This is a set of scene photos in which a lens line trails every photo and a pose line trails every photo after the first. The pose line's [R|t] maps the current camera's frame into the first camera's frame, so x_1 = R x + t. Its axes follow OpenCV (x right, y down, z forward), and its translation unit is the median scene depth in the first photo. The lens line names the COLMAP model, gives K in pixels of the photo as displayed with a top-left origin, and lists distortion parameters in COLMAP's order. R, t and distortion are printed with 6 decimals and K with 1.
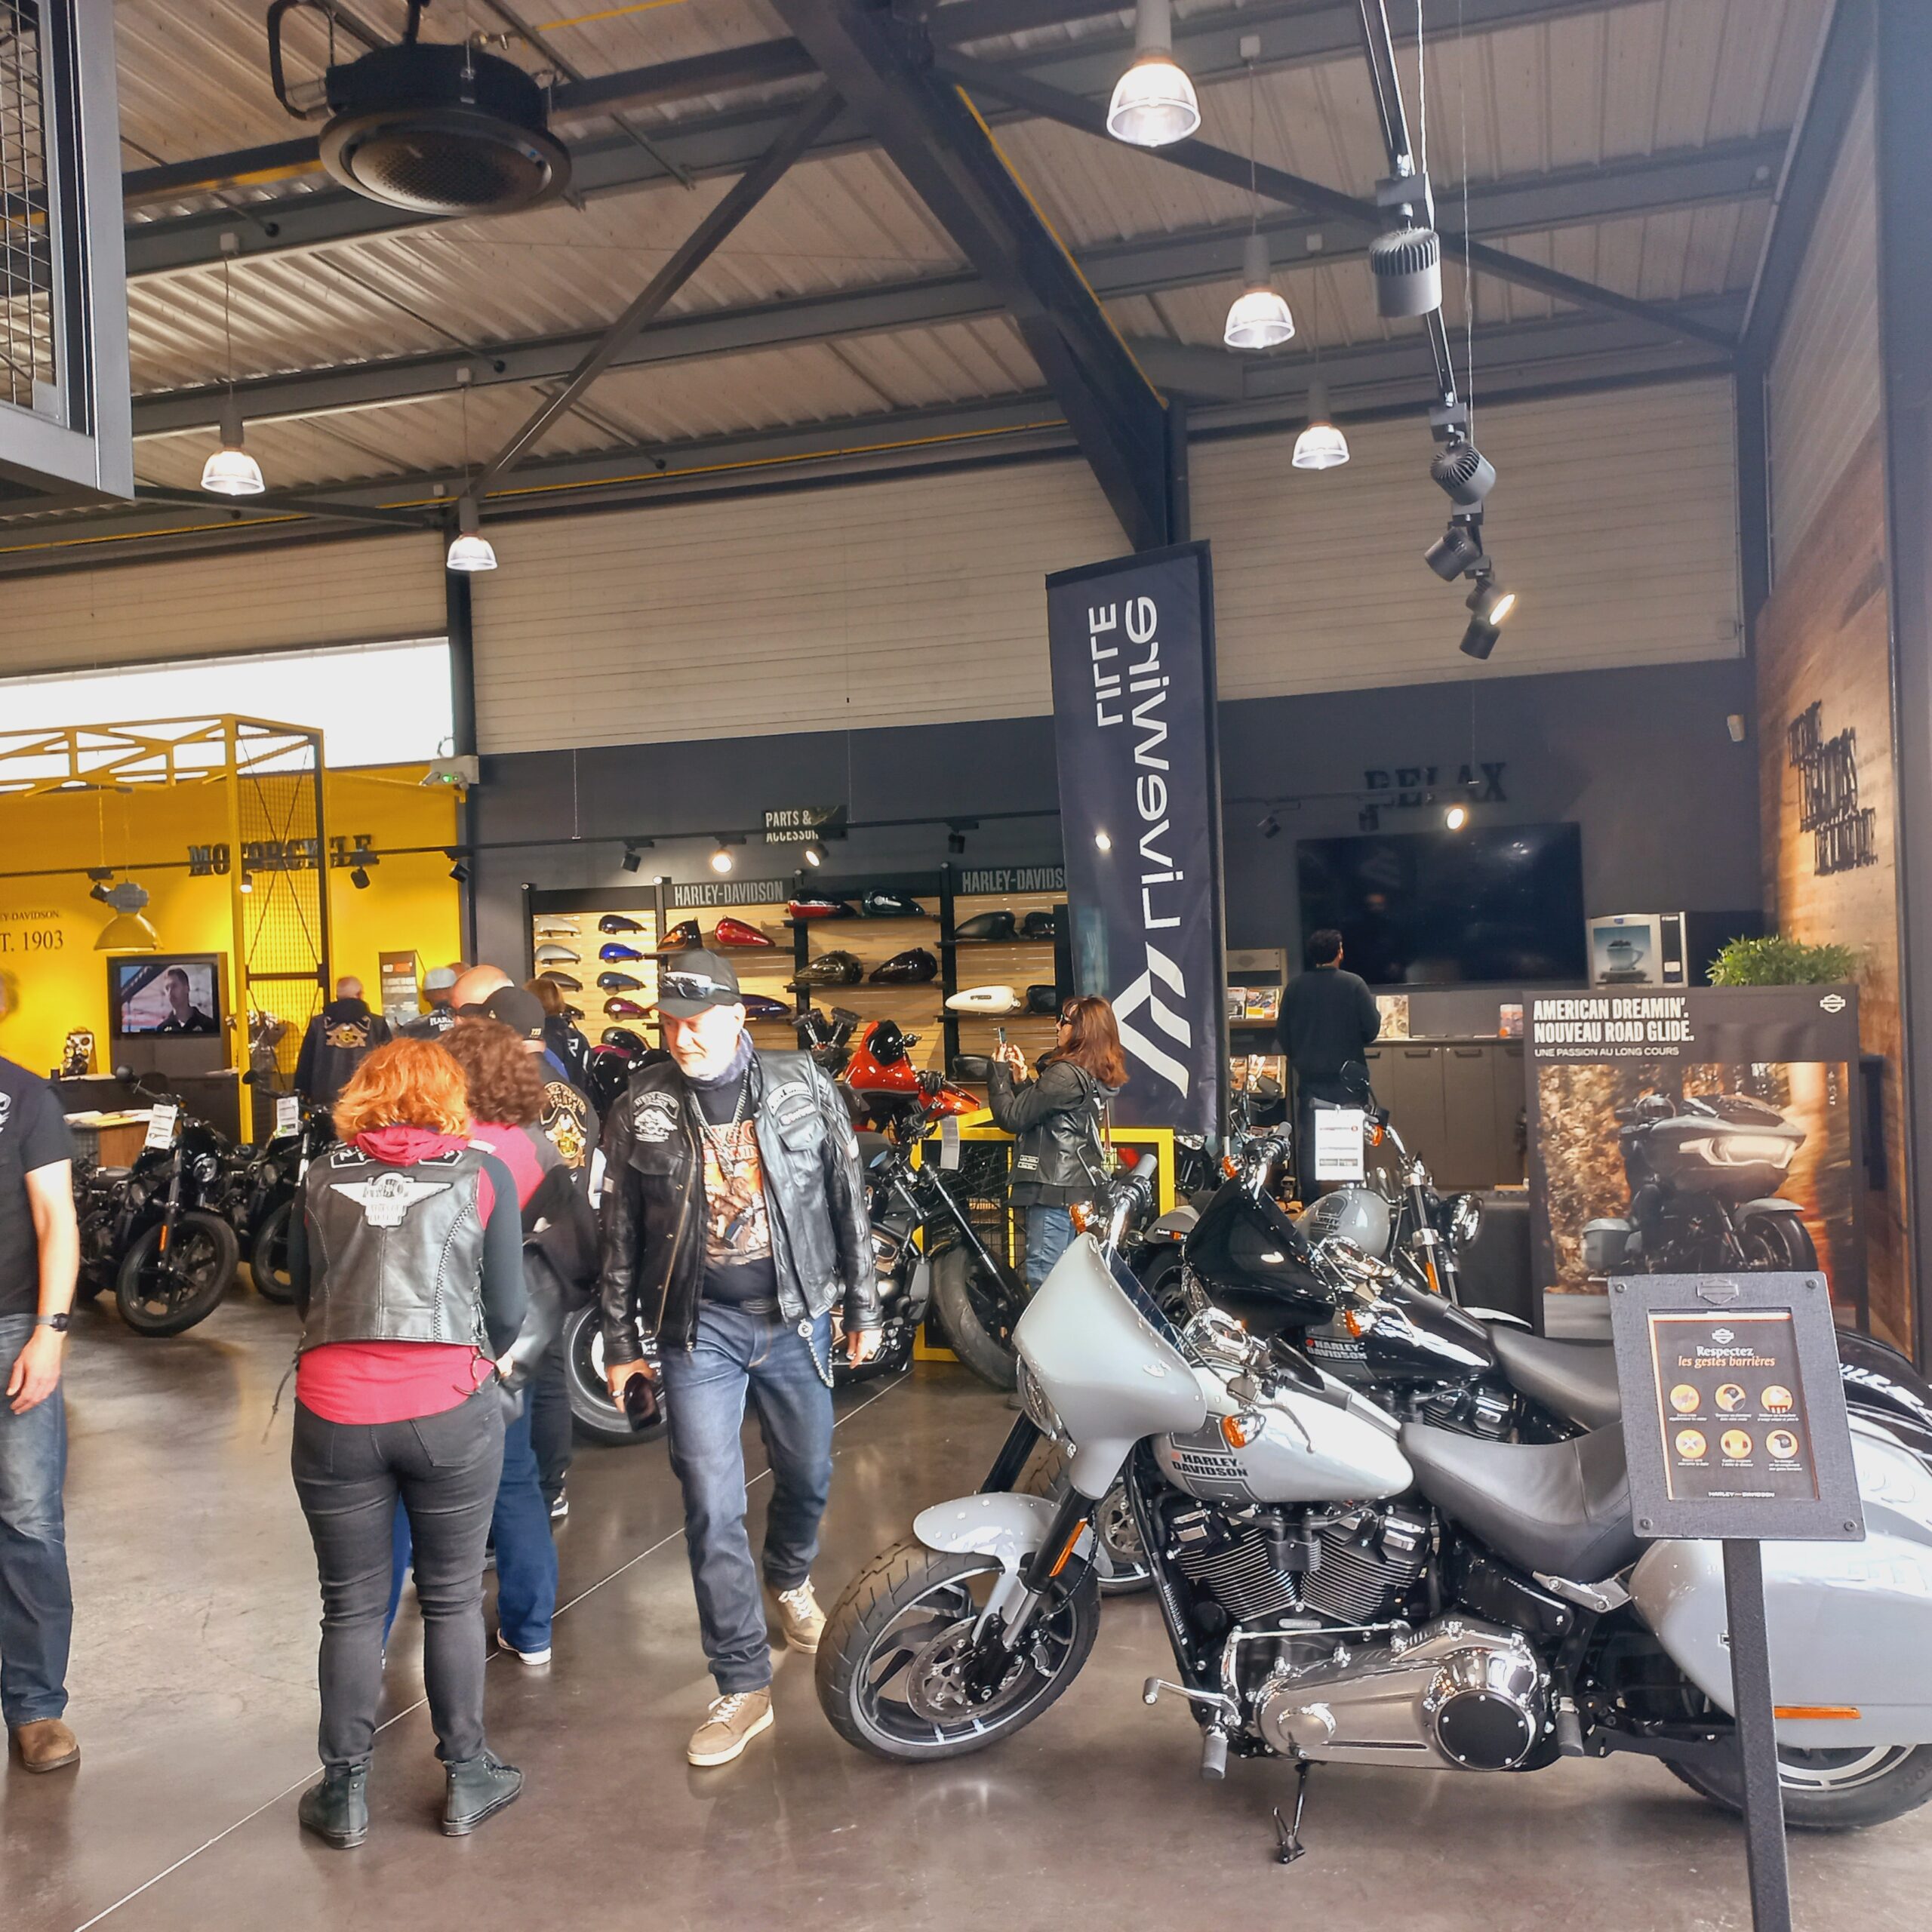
lens RADIAL K [[1883.4, 0, 977.9], [0, 1883.4, 961.9], [0, 0, 1]] dist [0.124647, -0.208135]
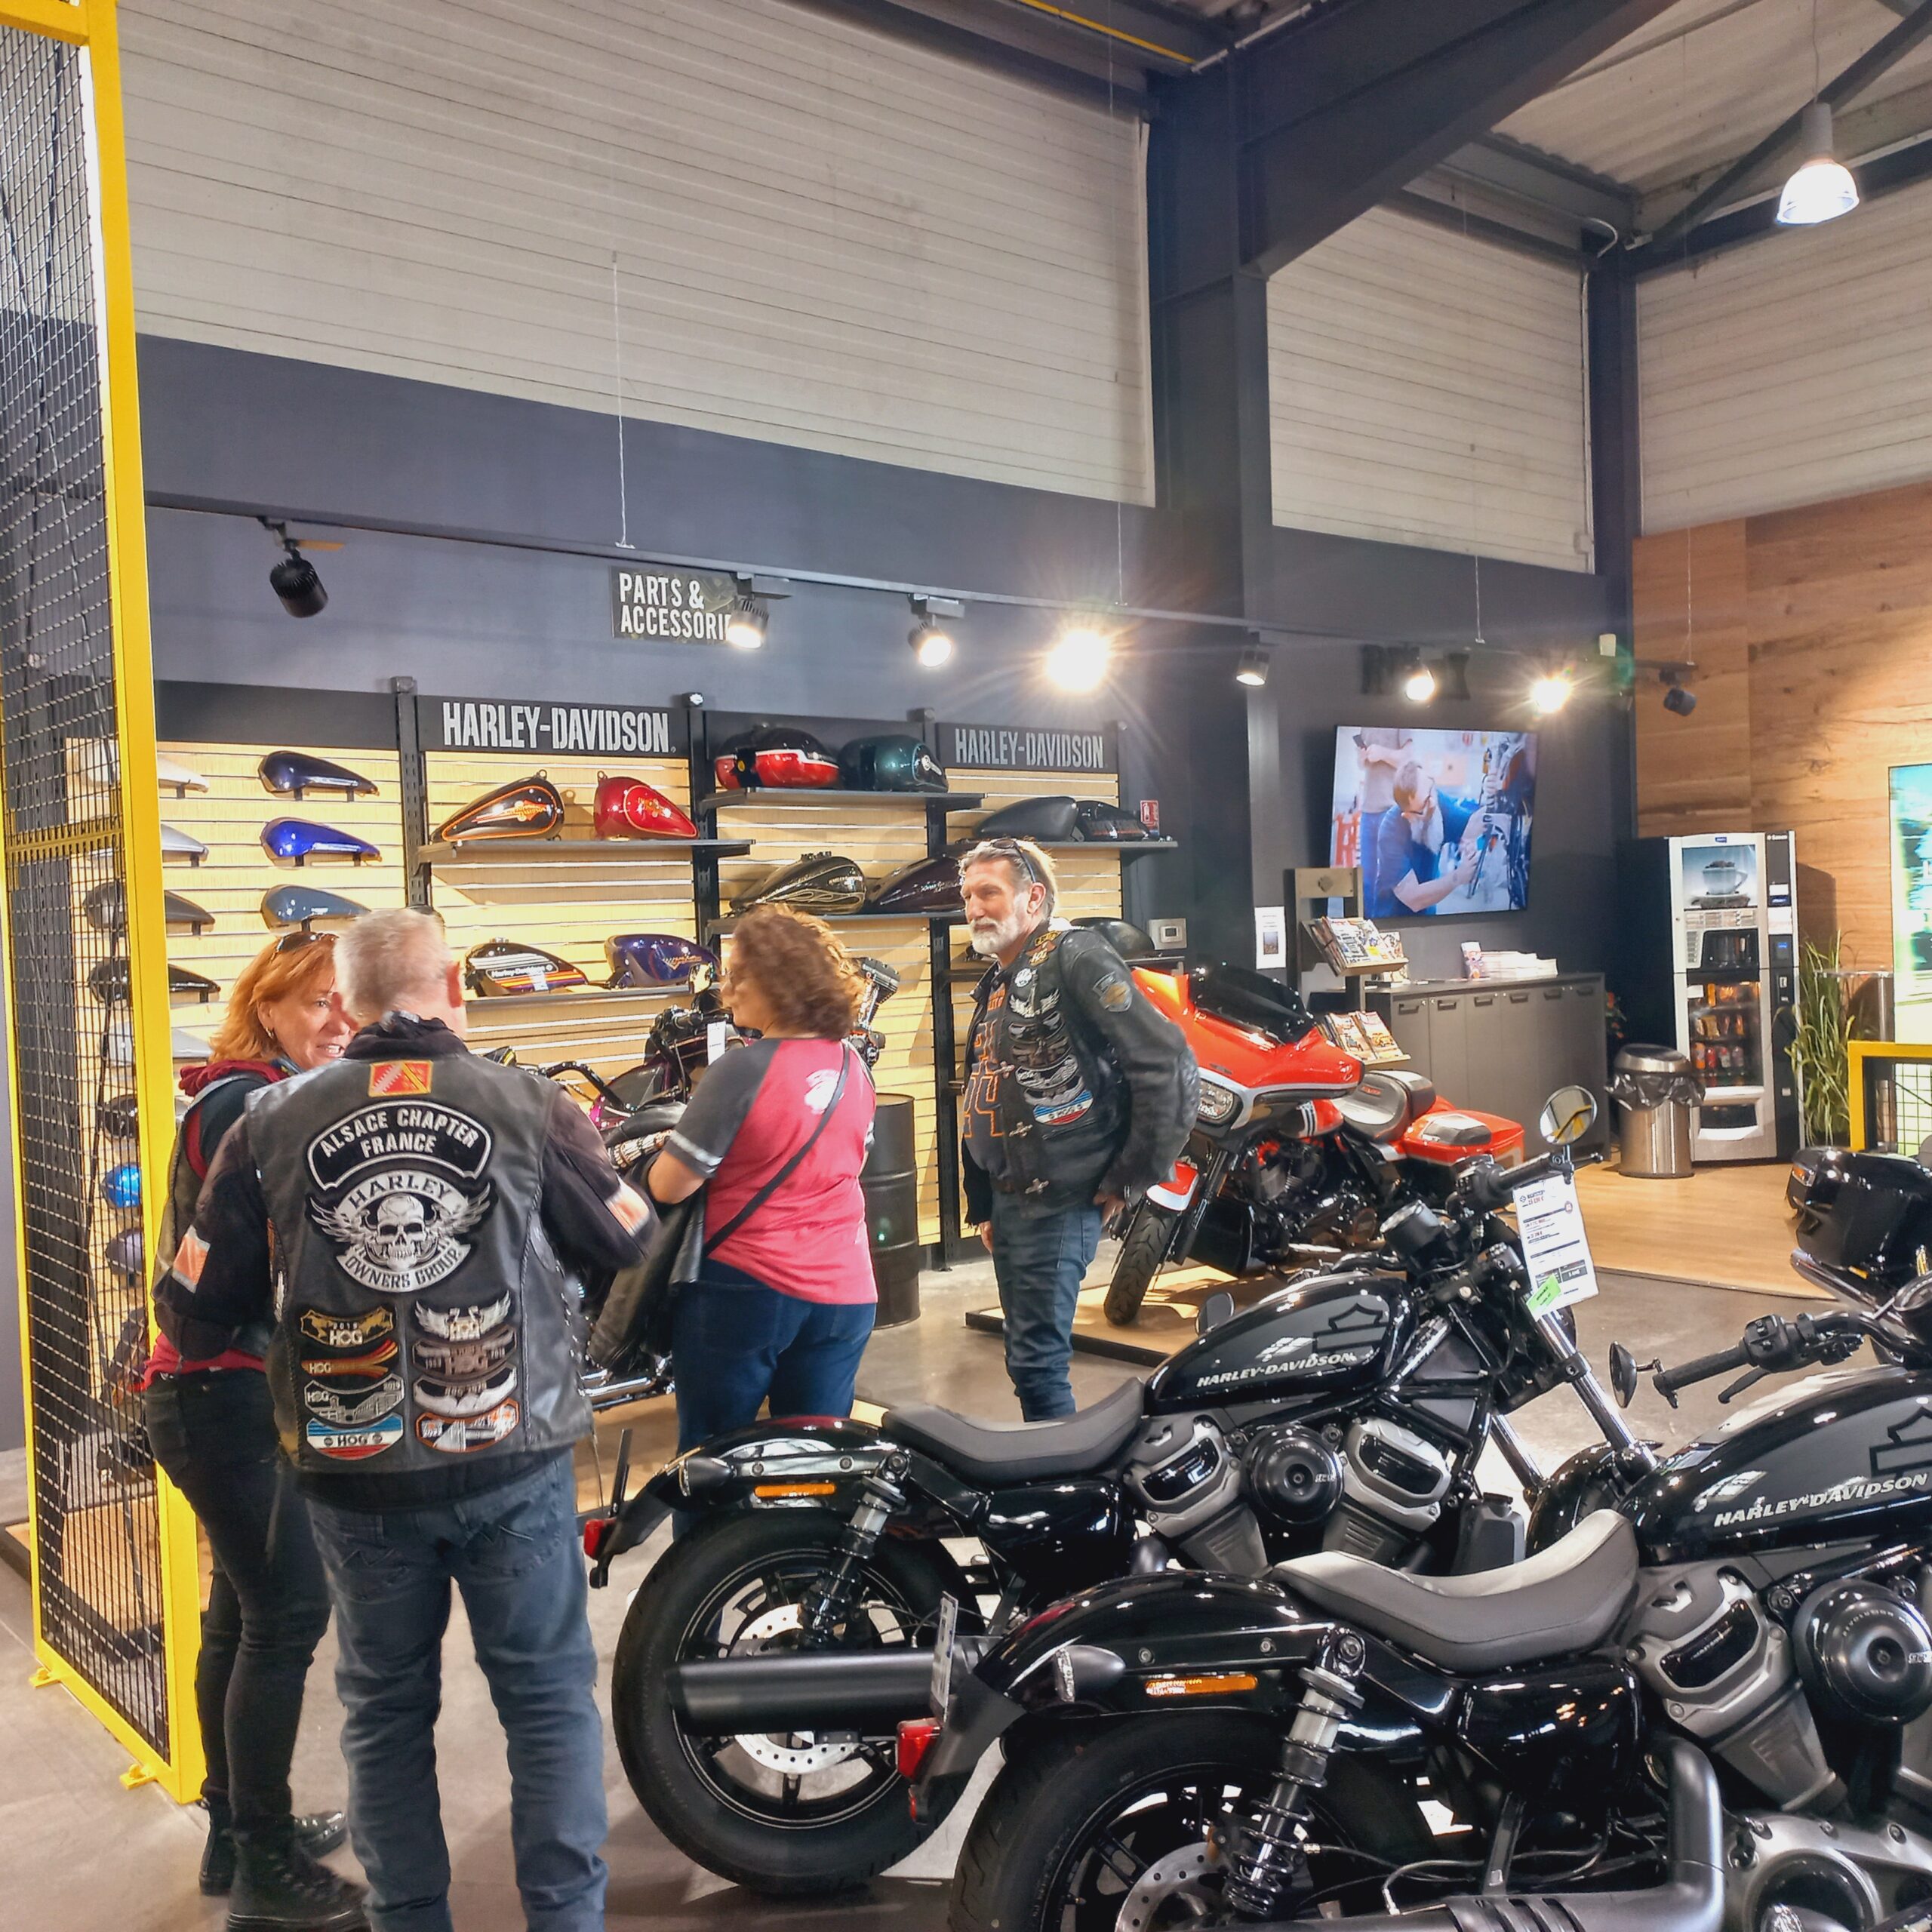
lens RADIAL K [[1833.4, 0, 961.8], [0, 1833.4, 968.5], [0, 0, 1]] dist [0.112228, -0.168155]
pose [[0.536606, -0.010420, 0.843769, -0.482217], [0.013793, 0.999898, 0.003576, 0.025213], [-0.843720, 0.009720, 0.536695, 0.671595]]
